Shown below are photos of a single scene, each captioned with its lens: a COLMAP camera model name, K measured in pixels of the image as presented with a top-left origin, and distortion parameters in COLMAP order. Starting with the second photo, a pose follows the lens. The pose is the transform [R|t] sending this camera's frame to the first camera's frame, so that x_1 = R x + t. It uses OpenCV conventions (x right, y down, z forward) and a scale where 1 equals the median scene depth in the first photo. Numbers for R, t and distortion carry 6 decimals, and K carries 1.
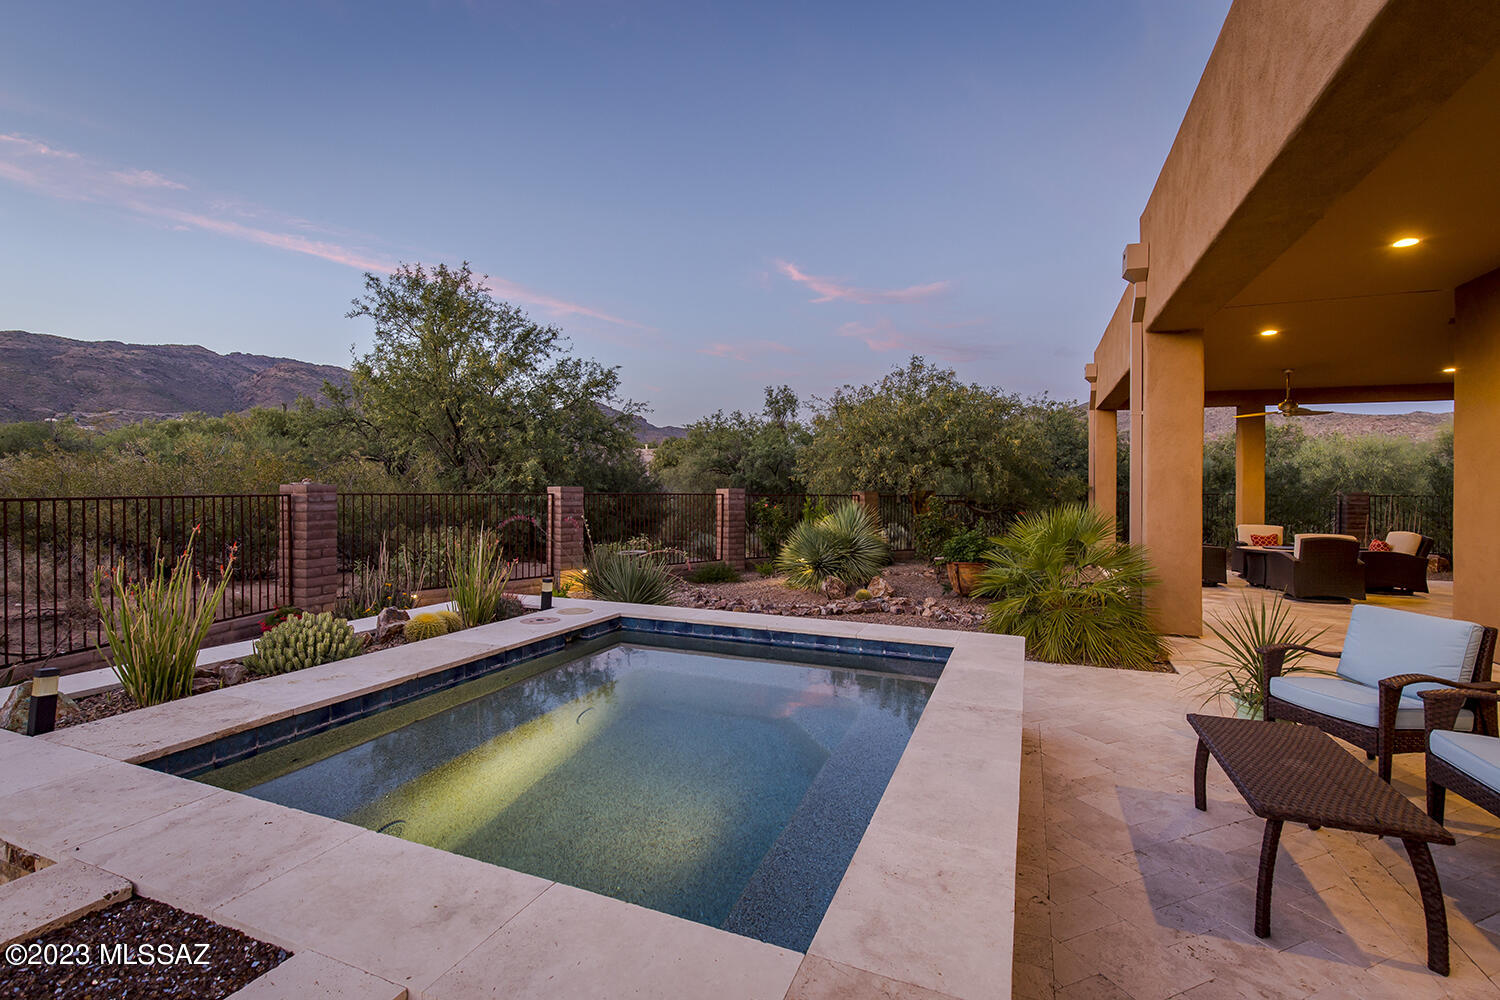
lens RADIAL K [[692.2, 0, 752.6], [0, 692.2, 486.8], [0, 0, 1]] dist [0.024674, 0.000231]
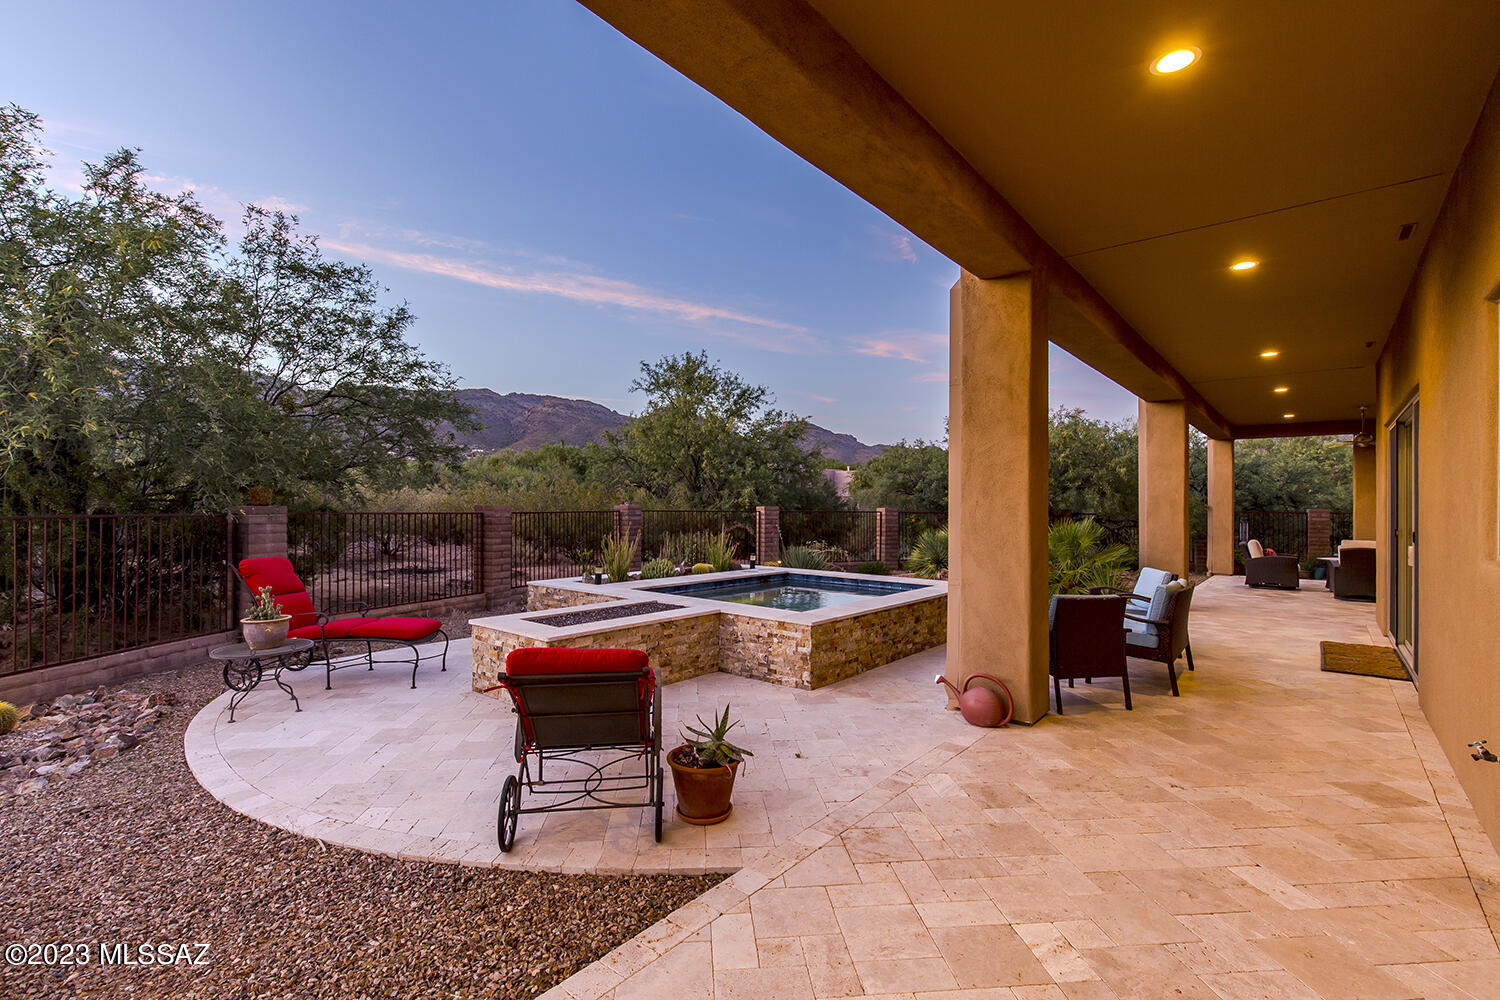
lens RADIAL K [[692.2, 0, 750.4], [0, 692.2, 501.7], [0, 0, 1]] dist [0.024674, 0.000231]
pose [[0.954213, -0.001565, -0.299123, 0.096659], [-0.000045, 0.999986, -0.005374, -0.001524], [0.299127, 0.005141, 0.954199, -0.297810]]
